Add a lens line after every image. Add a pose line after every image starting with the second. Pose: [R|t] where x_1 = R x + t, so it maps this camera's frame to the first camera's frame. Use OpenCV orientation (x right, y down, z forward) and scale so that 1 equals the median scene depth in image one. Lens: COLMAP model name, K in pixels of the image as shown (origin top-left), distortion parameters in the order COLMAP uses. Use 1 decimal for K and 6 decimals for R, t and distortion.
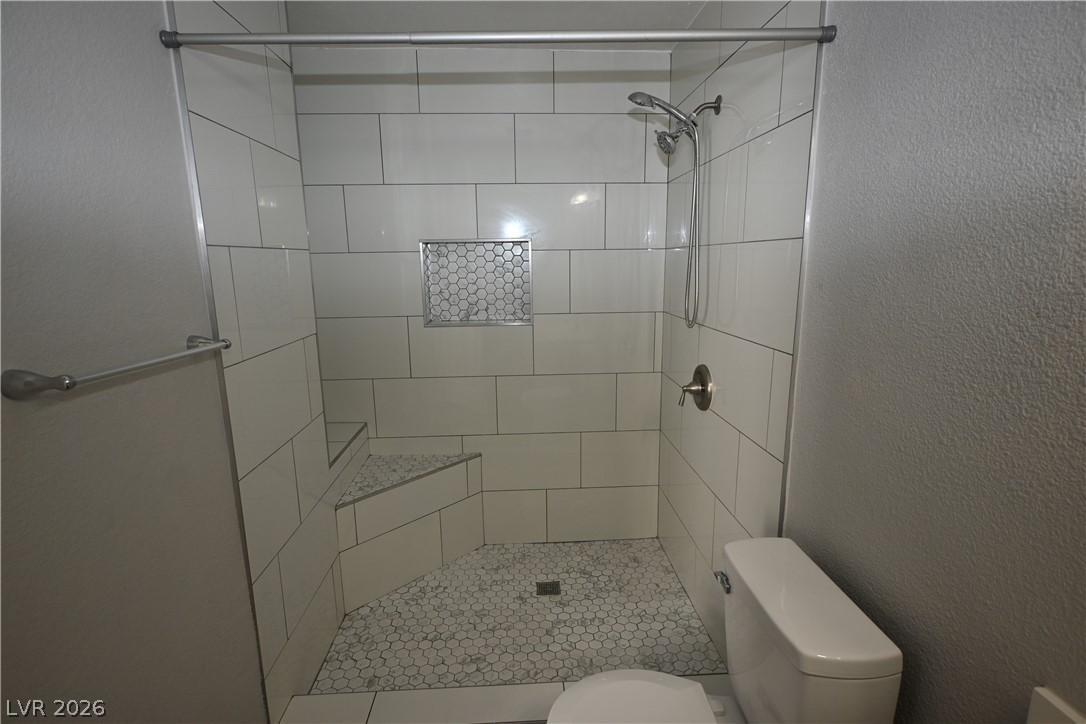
lens RADIAL K [[539.2, 0, 541.6], [0, 539.2, 364.7], [0, 0, 1]] dist [0.003309, 0.000381]
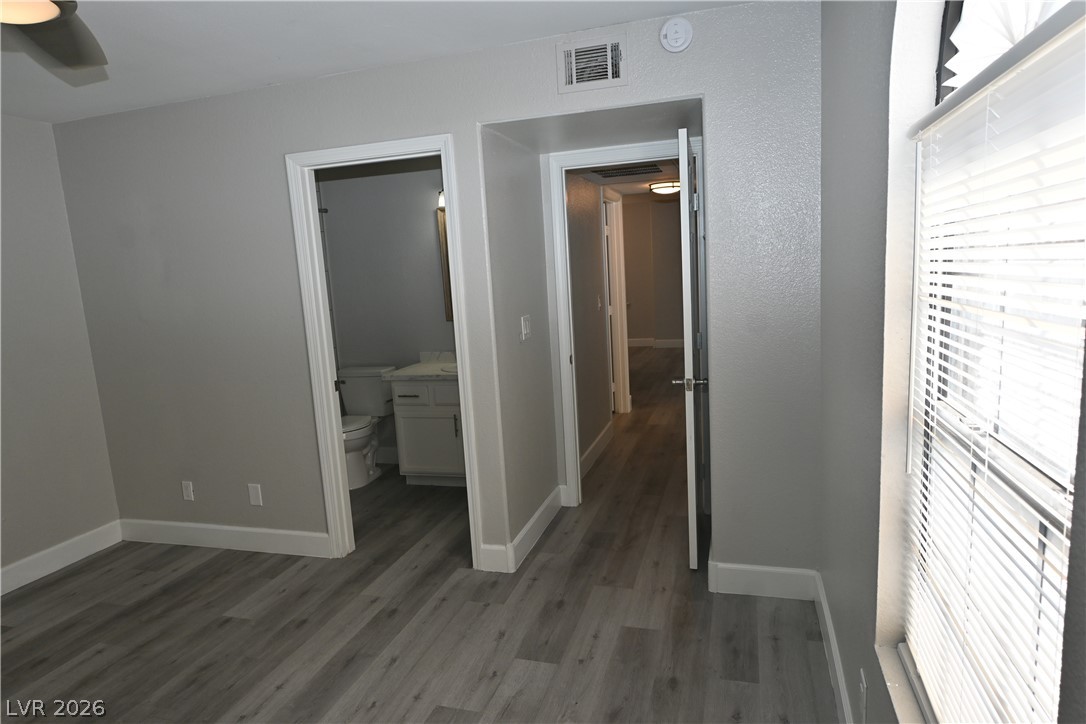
lens RADIAL K [[653.4, 0, 539.9], [0, 653.4, 362.7], [0, 0, 1]] dist [0.005863, 0.000098]
pose [[0.339862, -0.152980, 0.927950, -1.592368], [0.236401, 0.968898, 0.073149, 0.172327], [-0.910279, 0.194508, 0.365456, -0.822509]]
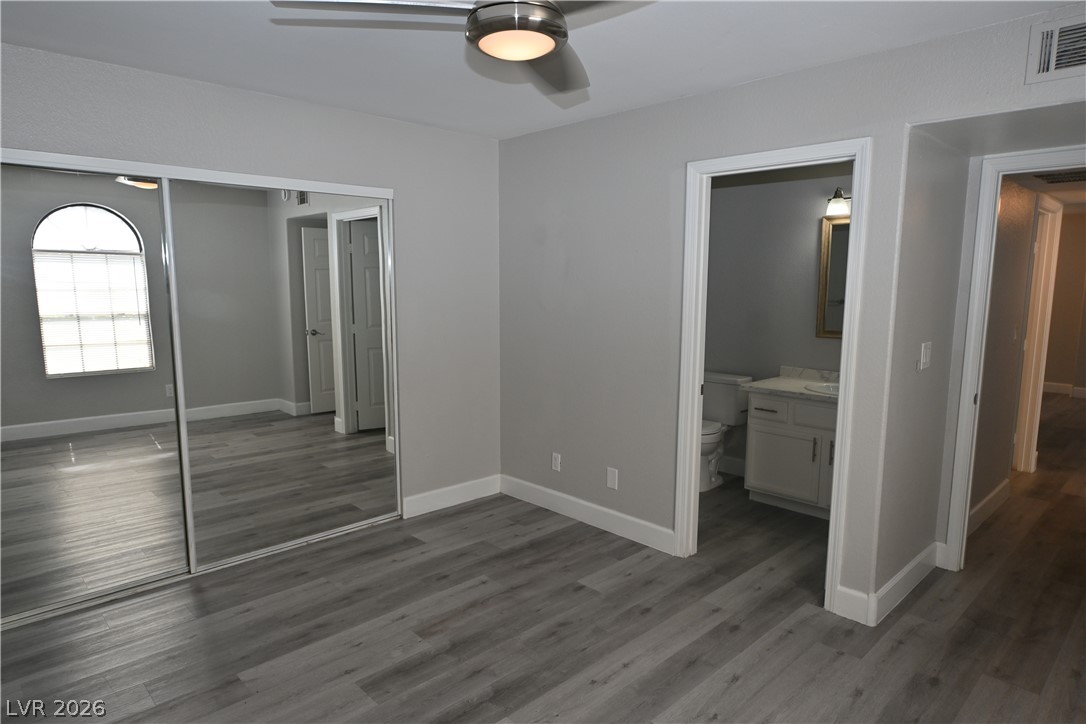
lens RADIAL K [[653.4, 0, 544.4], [0, 653.4, 364.0], [0, 0, 1]] dist [0.005863, 0.000098]
pose [[0.749195, -0.072841, 0.658332, -1.638404], [0.113410, 0.993364, -0.019151, 0.151093], [-0.652568, 0.089009, 0.752484, -0.746528]]
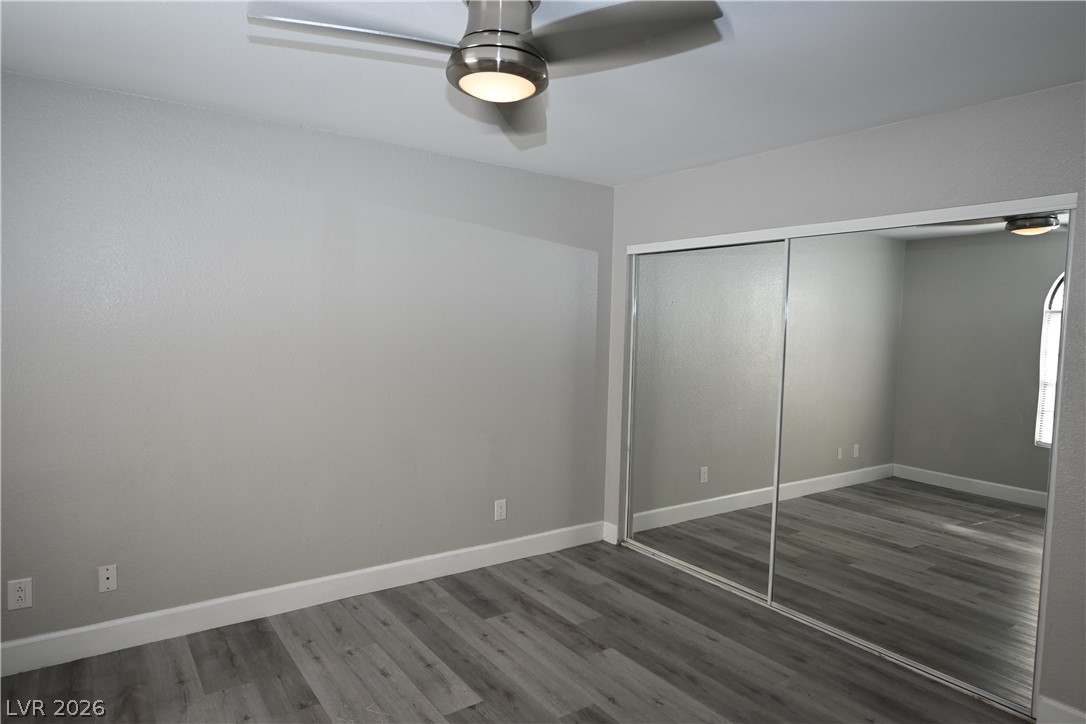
lens RADIAL K [[653.4, 0, 539.9], [0, 653.4, 359.9], [0, 0, 1]] dist [0.005863, 0.000098]
pose [[0.538958, 0.070391, -0.839387, -0.329864], [-0.189221, 0.981151, -0.039217, 0.091627], [0.820804, 0.179966, 0.542118, -0.484842]]
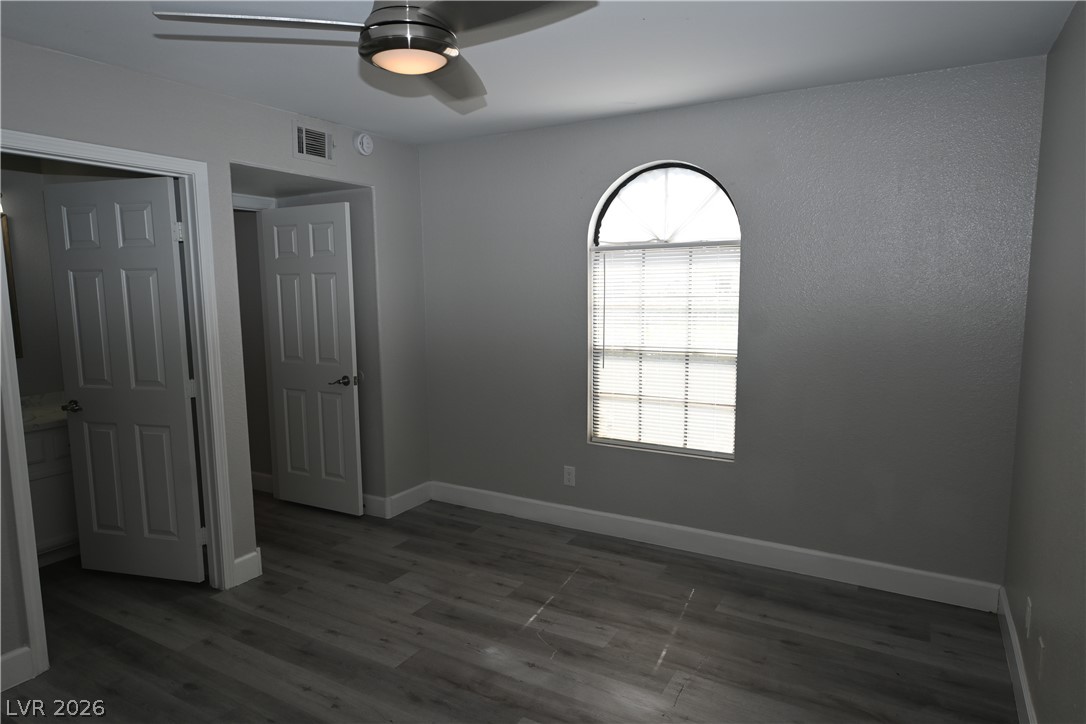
lens RADIAL K [[653.4, 0, 541.9], [0, 653.4, 364.8], [0, 0, 1]] dist [0.005863, 0.000098]
pose [[-0.840667, -0.050225, 0.539218, -1.717968], [0.119132, 0.954148, 0.274606, -0.107690], [-0.528286, 0.295090, -0.796138, 0.572784]]
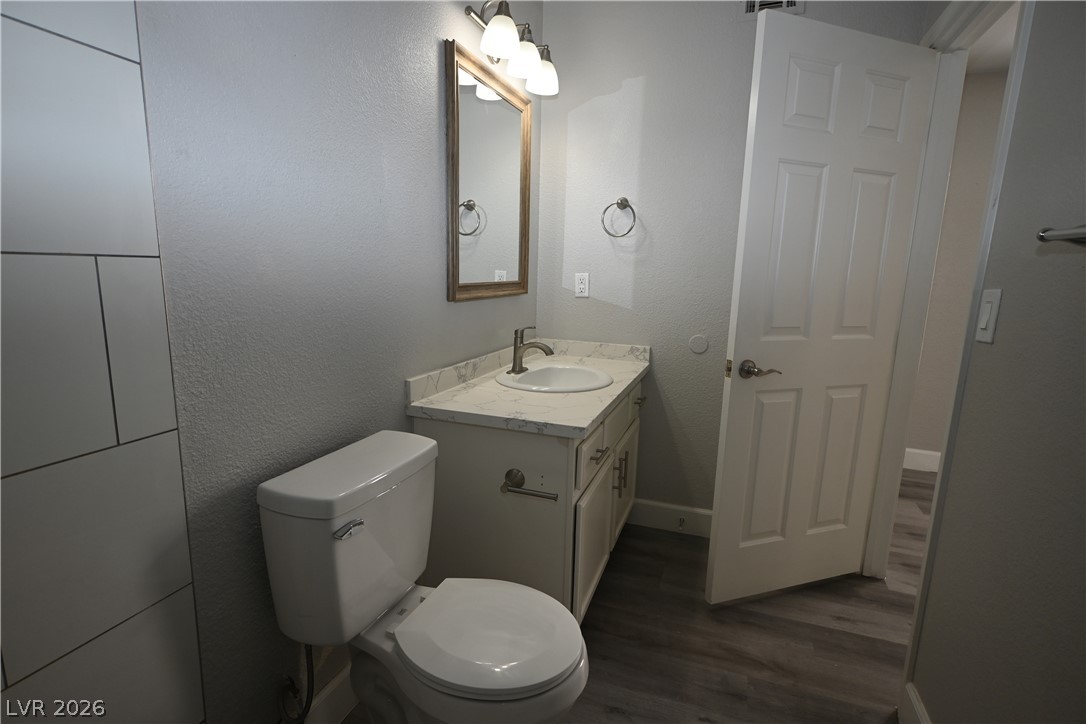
lens RADIAL K [[539.2, 0, 540.7], [0, 539.2, 365.8], [0, 0, 1]] dist [0.003309, 0.000381]
pose [[-0.920500, -0.087775, 0.380757, -0.124075], [0.055324, 0.935349, 0.349372, -0.061058], [-0.386807, 0.342662, -0.856133, 0.896359]]
